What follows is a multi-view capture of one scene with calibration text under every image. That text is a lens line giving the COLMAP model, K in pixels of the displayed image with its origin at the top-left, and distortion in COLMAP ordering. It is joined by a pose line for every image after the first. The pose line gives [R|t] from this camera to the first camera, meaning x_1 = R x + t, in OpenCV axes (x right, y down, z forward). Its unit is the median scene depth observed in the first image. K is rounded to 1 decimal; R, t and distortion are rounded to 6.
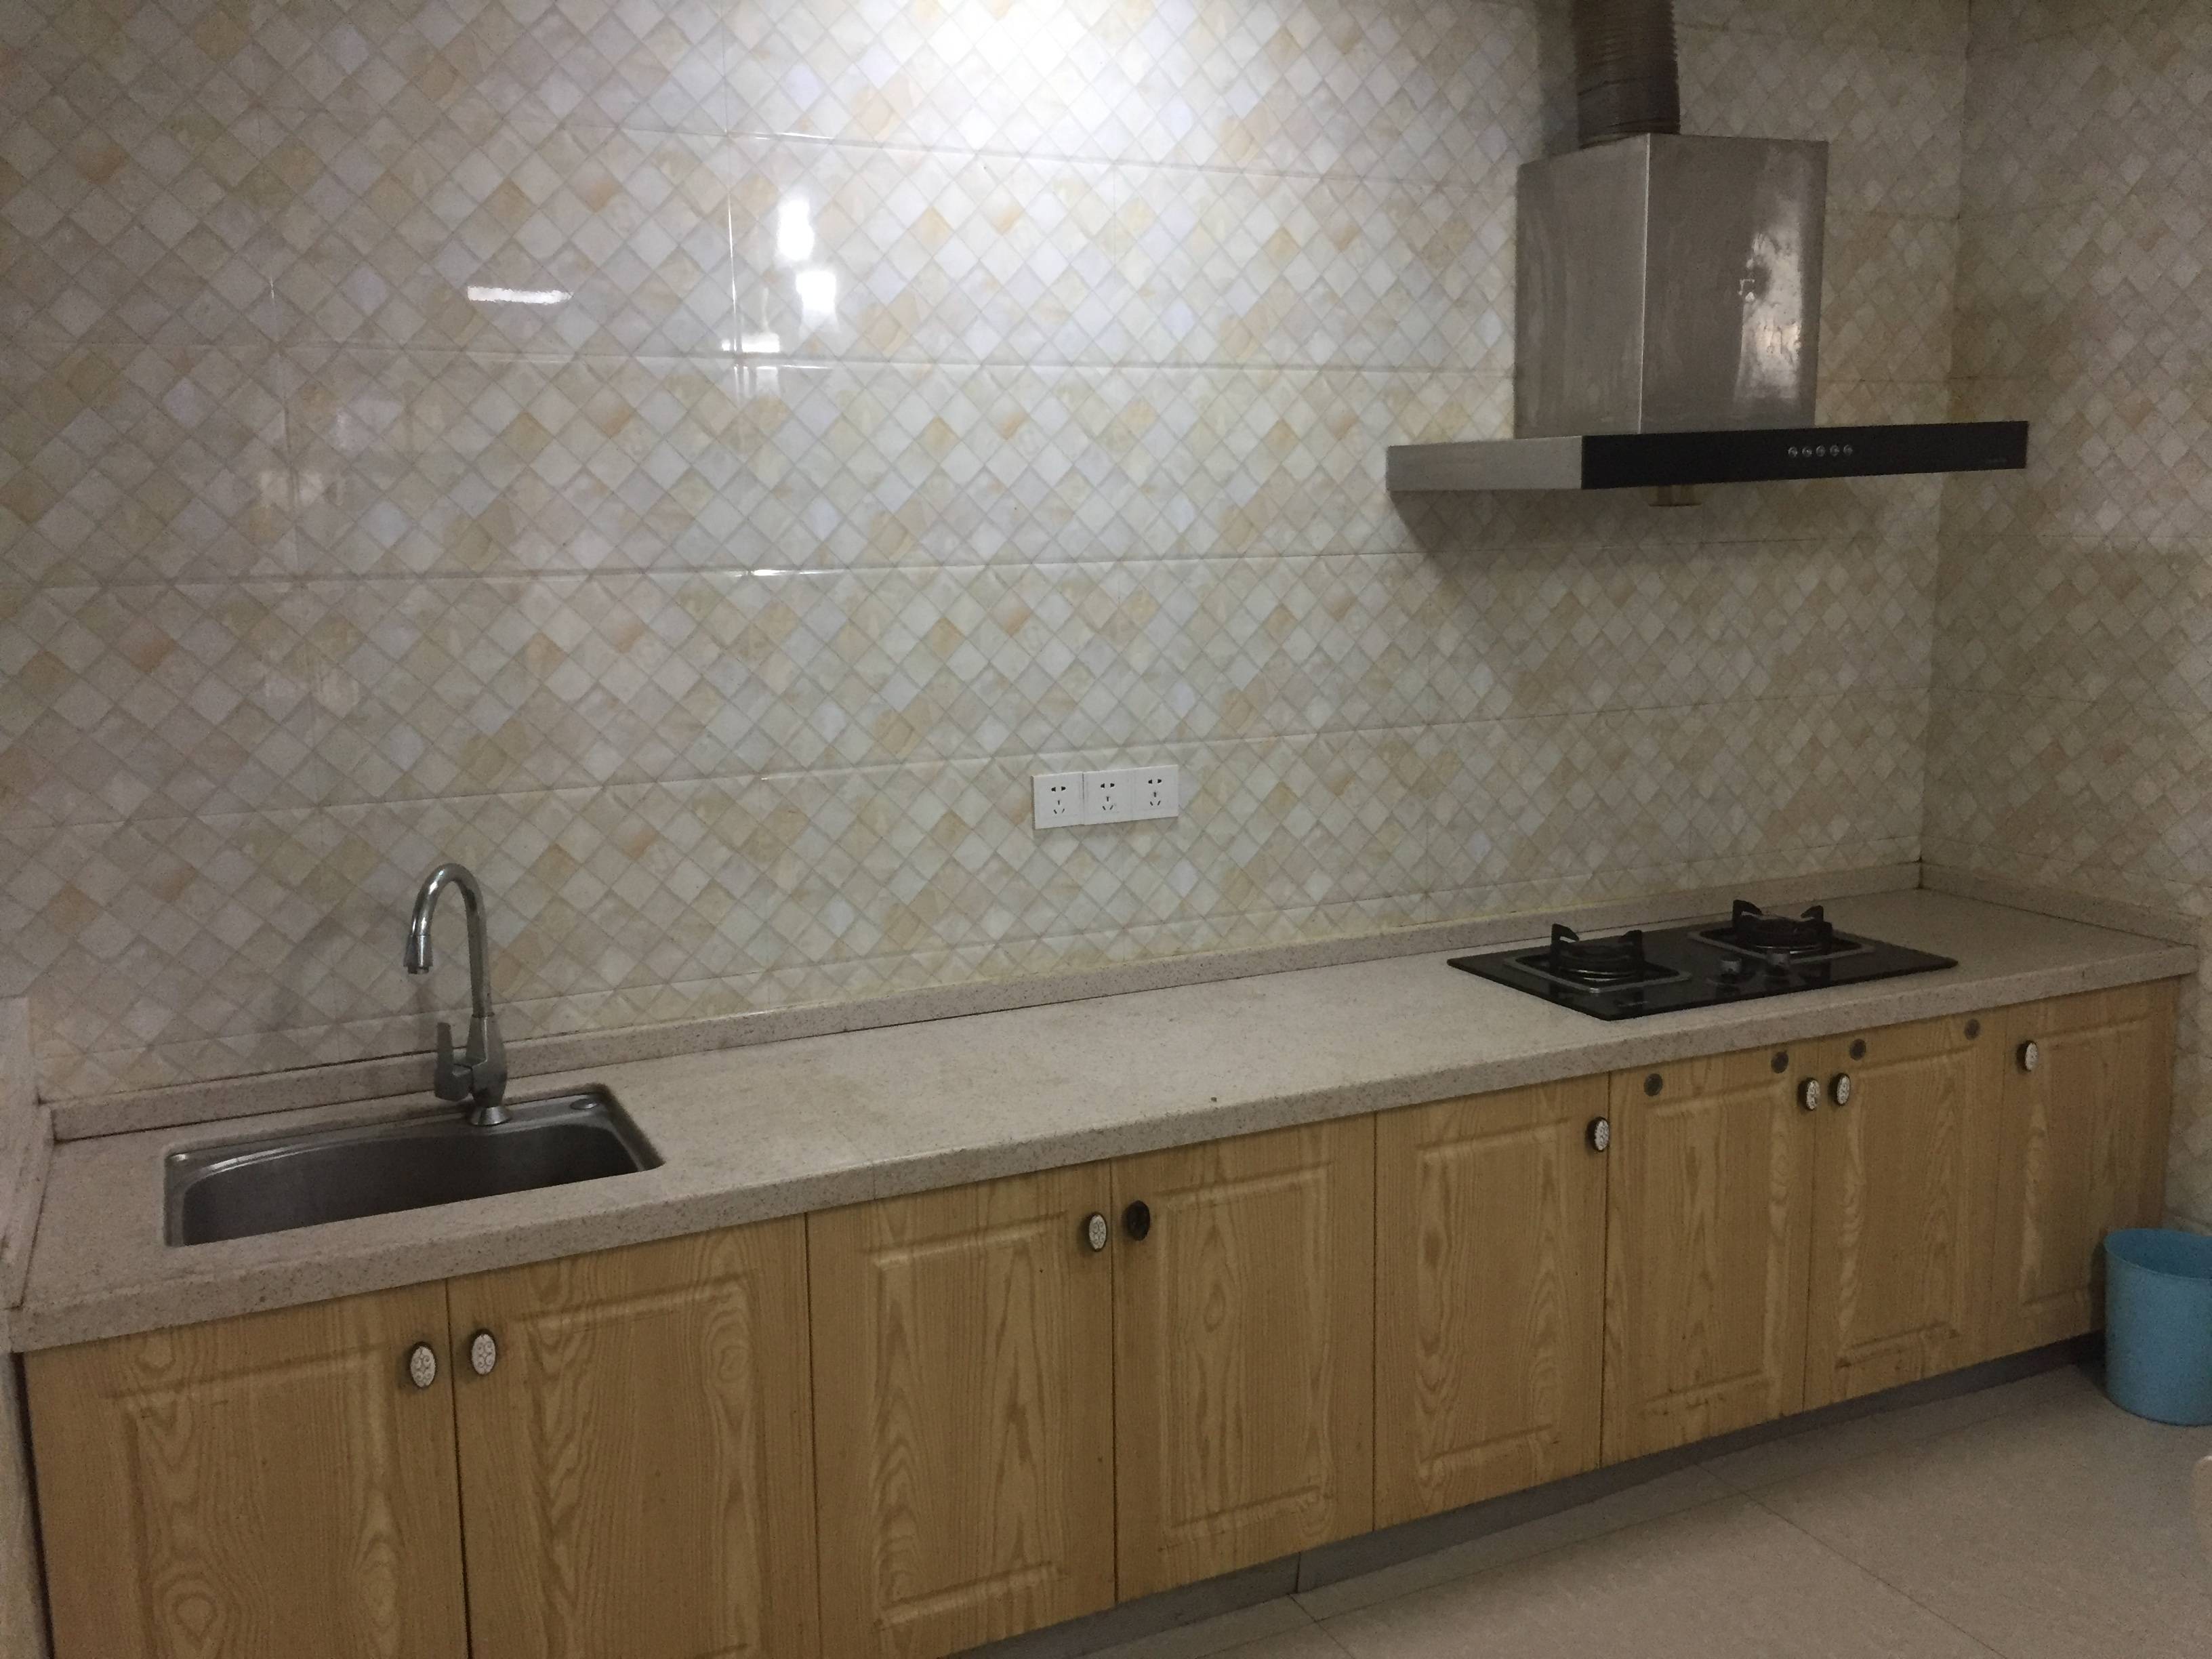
lens RADIAL K [[1893.4, 0, 1106.0], [0, 1893.4, 829.5], [0, 0, 1]] dist [0.082105, -0.109970]
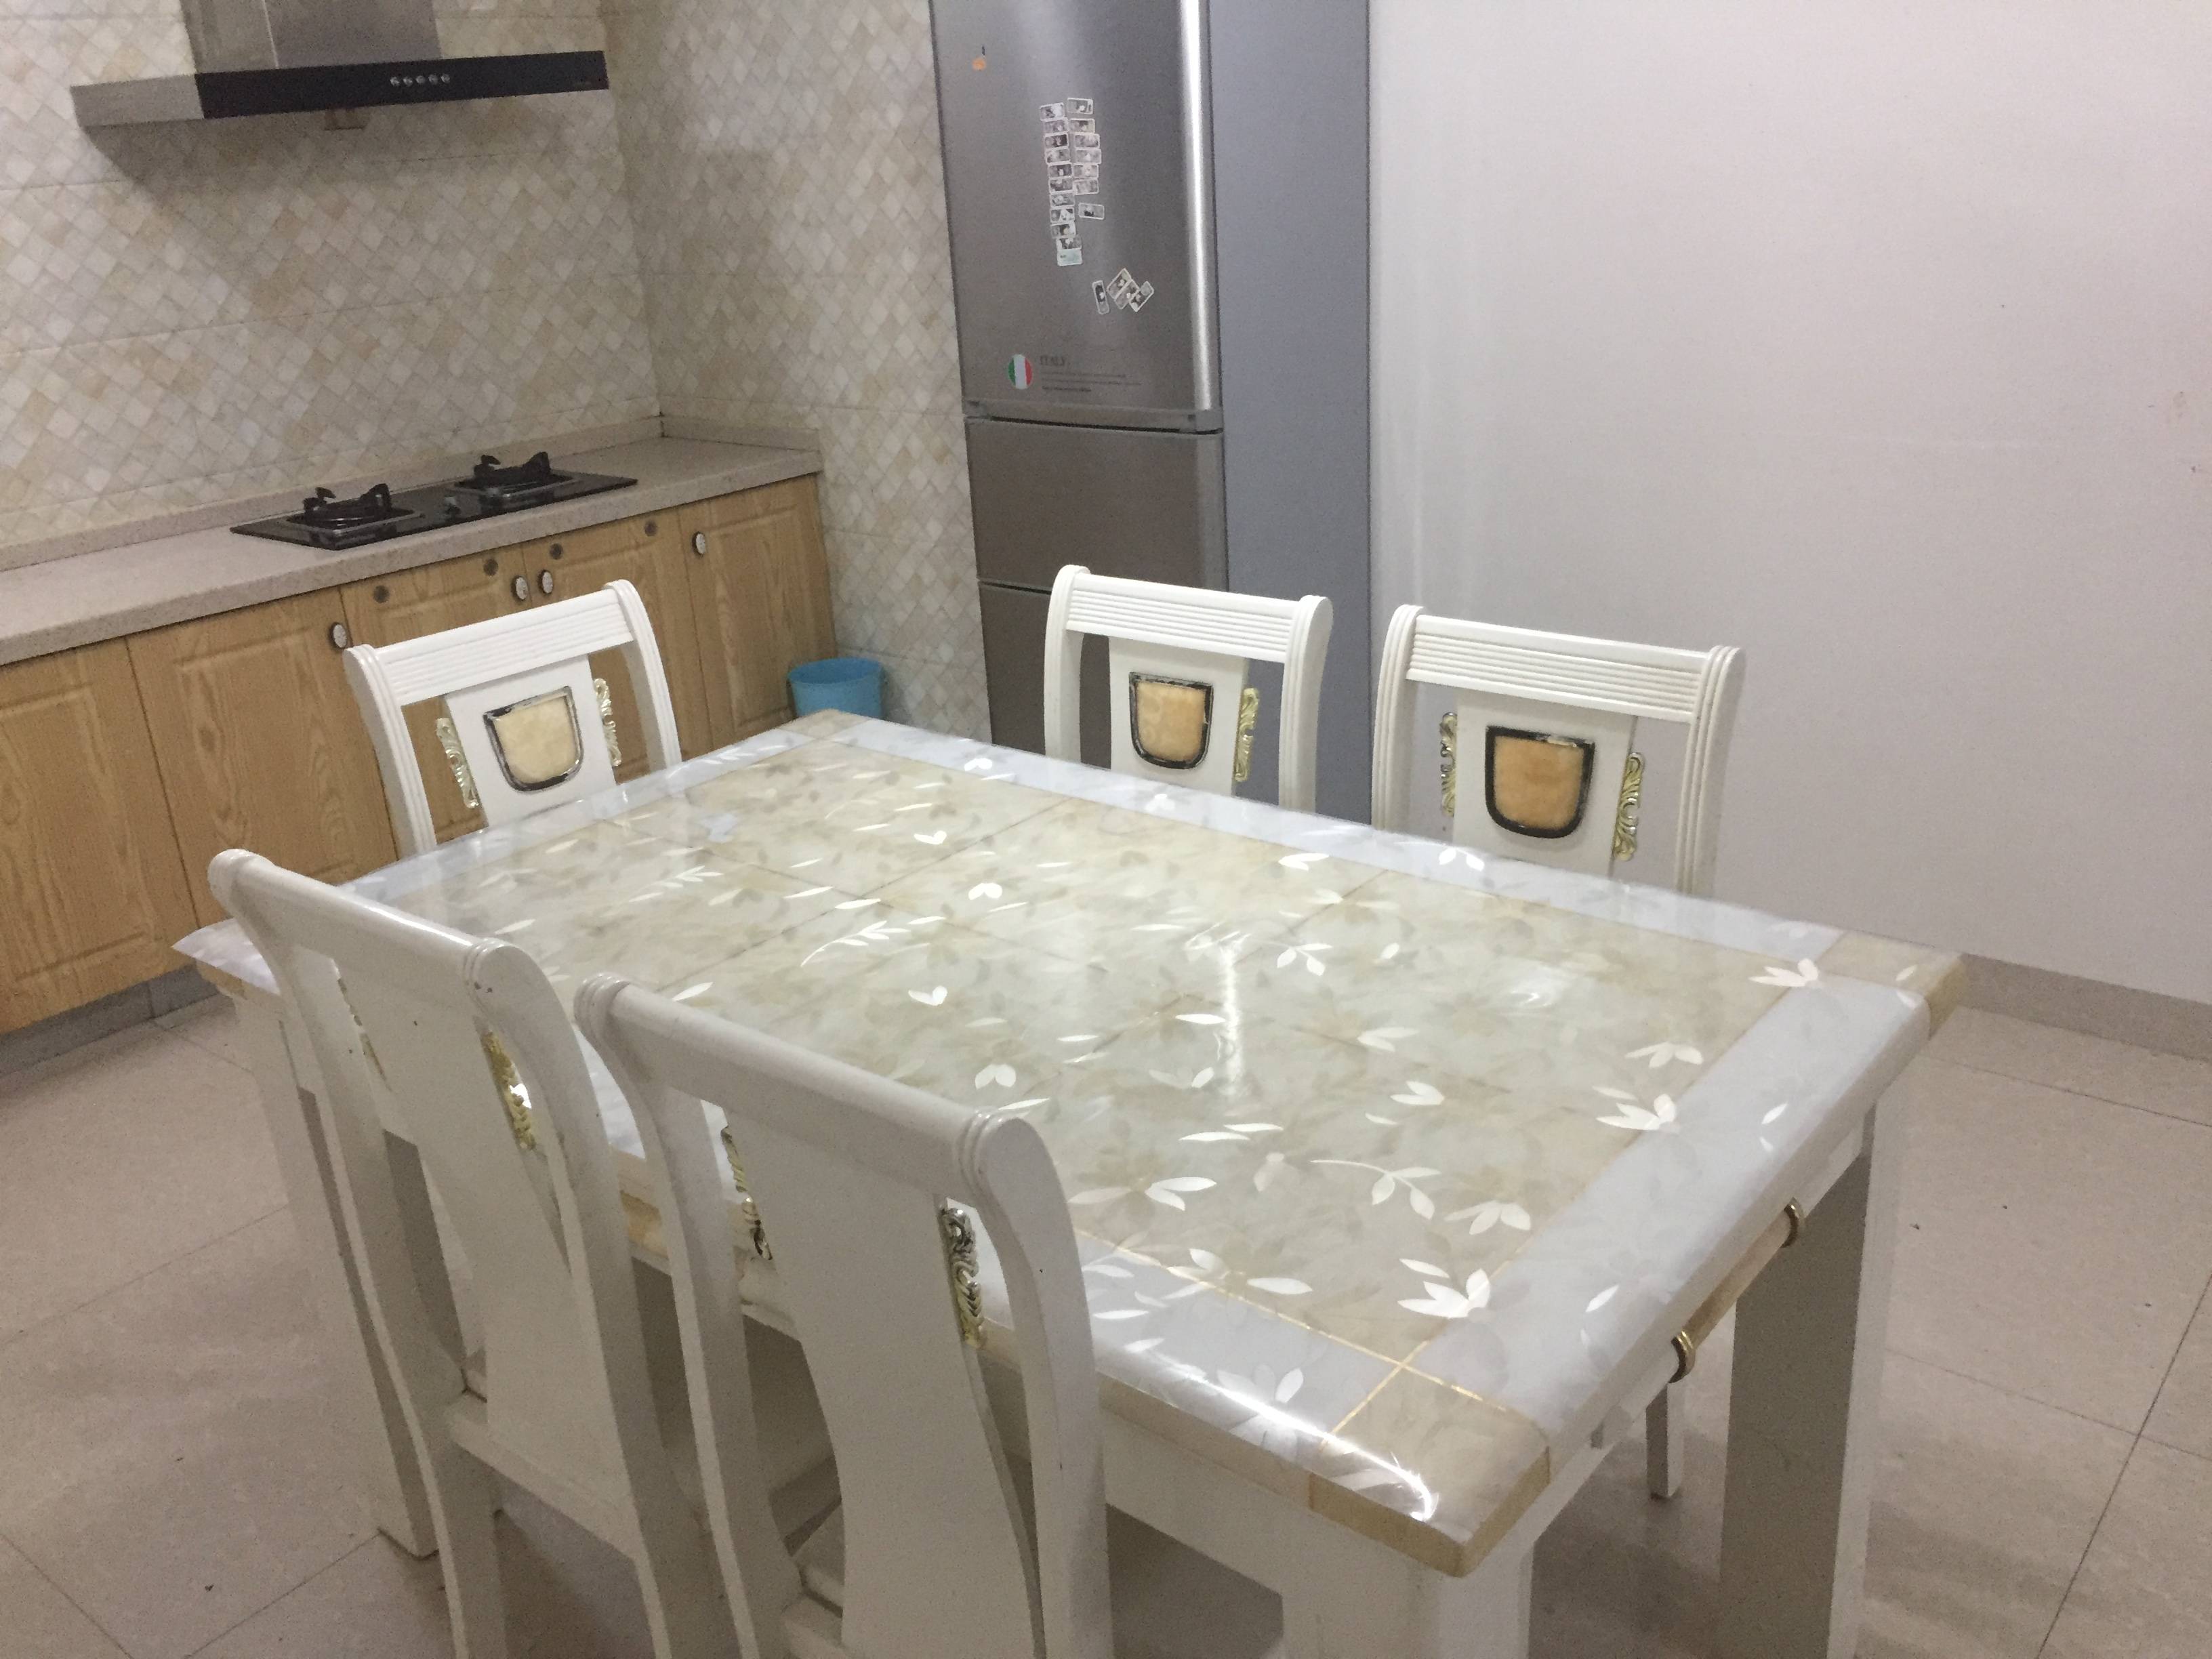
lens RADIAL K [[1893.4, 0, 1106.0], [0, 1893.4, 829.5], [0, 0, 1]] dist [0.082105, -0.109970]
pose [[0.903623, -0.190574, 0.383596, 0.178754], [0.119533, 0.972186, 0.201412, 0.075978], [-0.411311, -0.136148, 0.901270, -0.366421]]
